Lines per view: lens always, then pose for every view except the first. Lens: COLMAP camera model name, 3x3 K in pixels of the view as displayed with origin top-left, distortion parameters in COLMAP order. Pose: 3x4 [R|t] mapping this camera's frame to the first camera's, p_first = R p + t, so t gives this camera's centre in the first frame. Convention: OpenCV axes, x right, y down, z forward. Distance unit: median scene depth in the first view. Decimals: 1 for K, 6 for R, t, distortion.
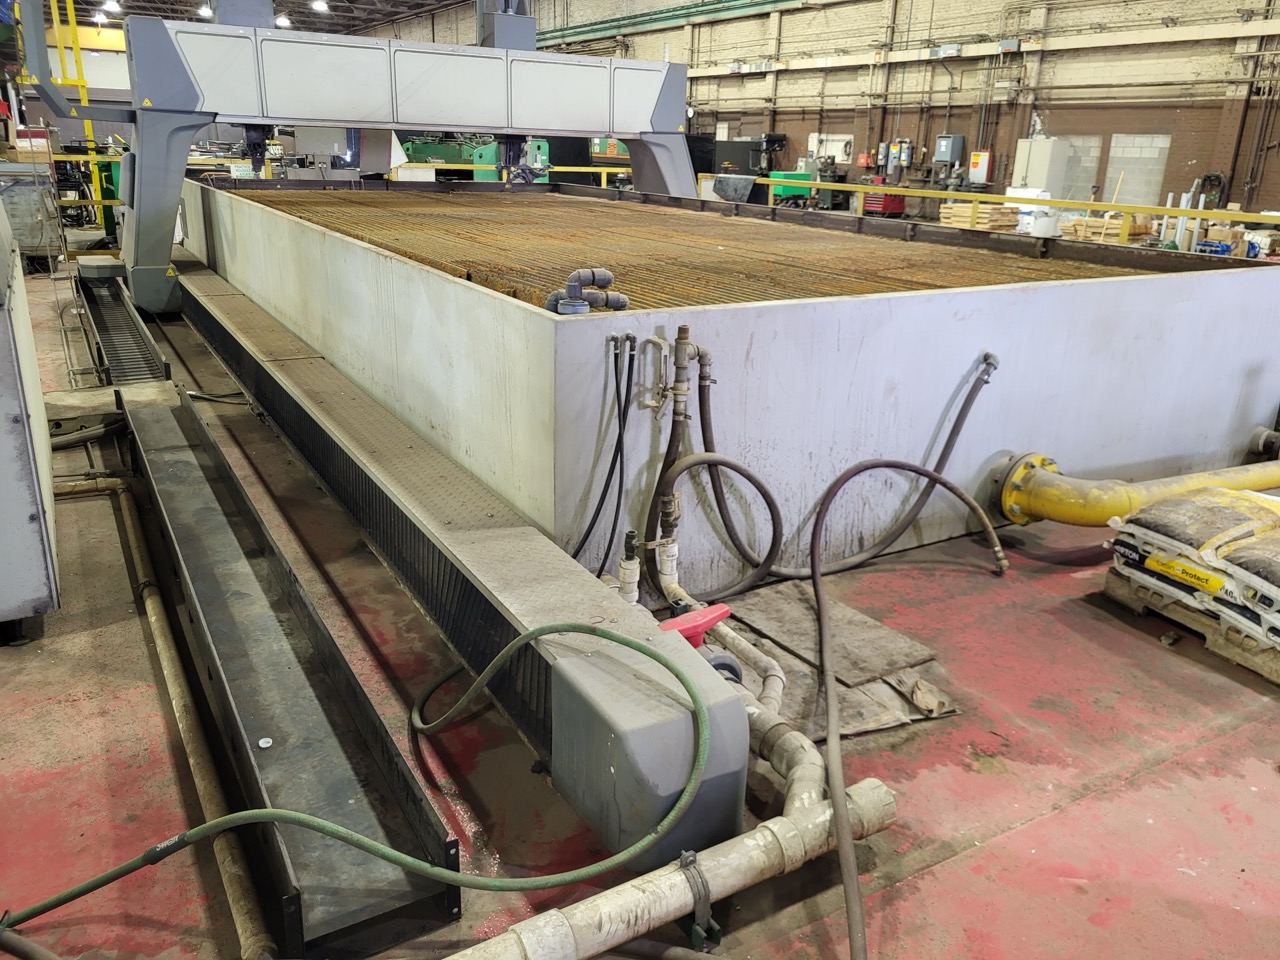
lens RADIAL K [[985.5, 0, 651.6], [0, 985.5, 460.7], [0, 0, 1]] dist [0.034821, -0.014156]
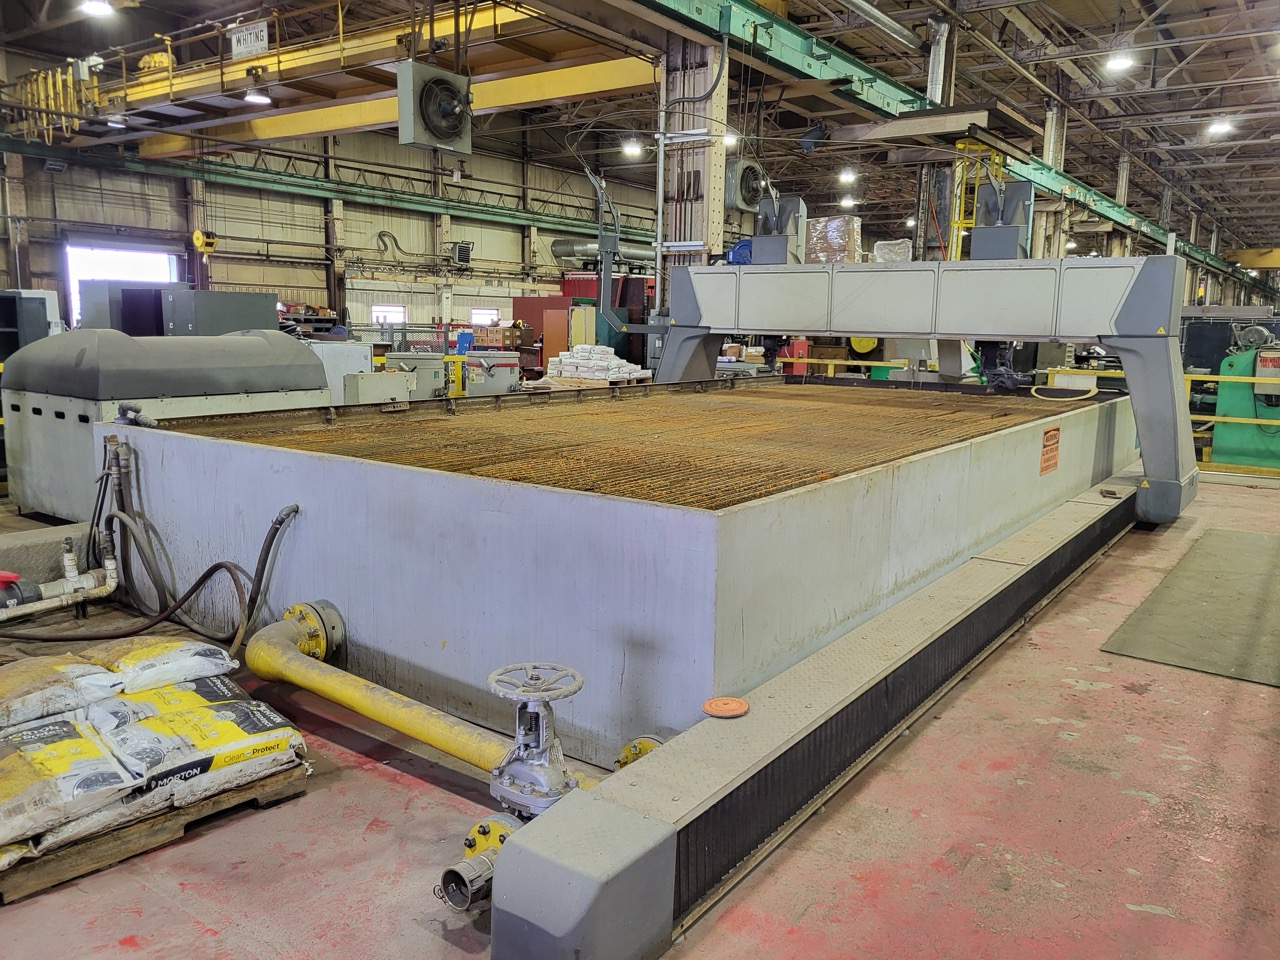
lens RADIAL K [[985.5, 0, 651.6], [0, 985.5, 460.7], [0, 0, 1]] dist [0.034821, -0.014156]
pose [[0.390423, 0.103007, -0.914855, 1.251530], [-0.285780, 0.958192, -0.014072, -0.208616], [0.875157, 0.266942, 0.403537, 0.686615]]
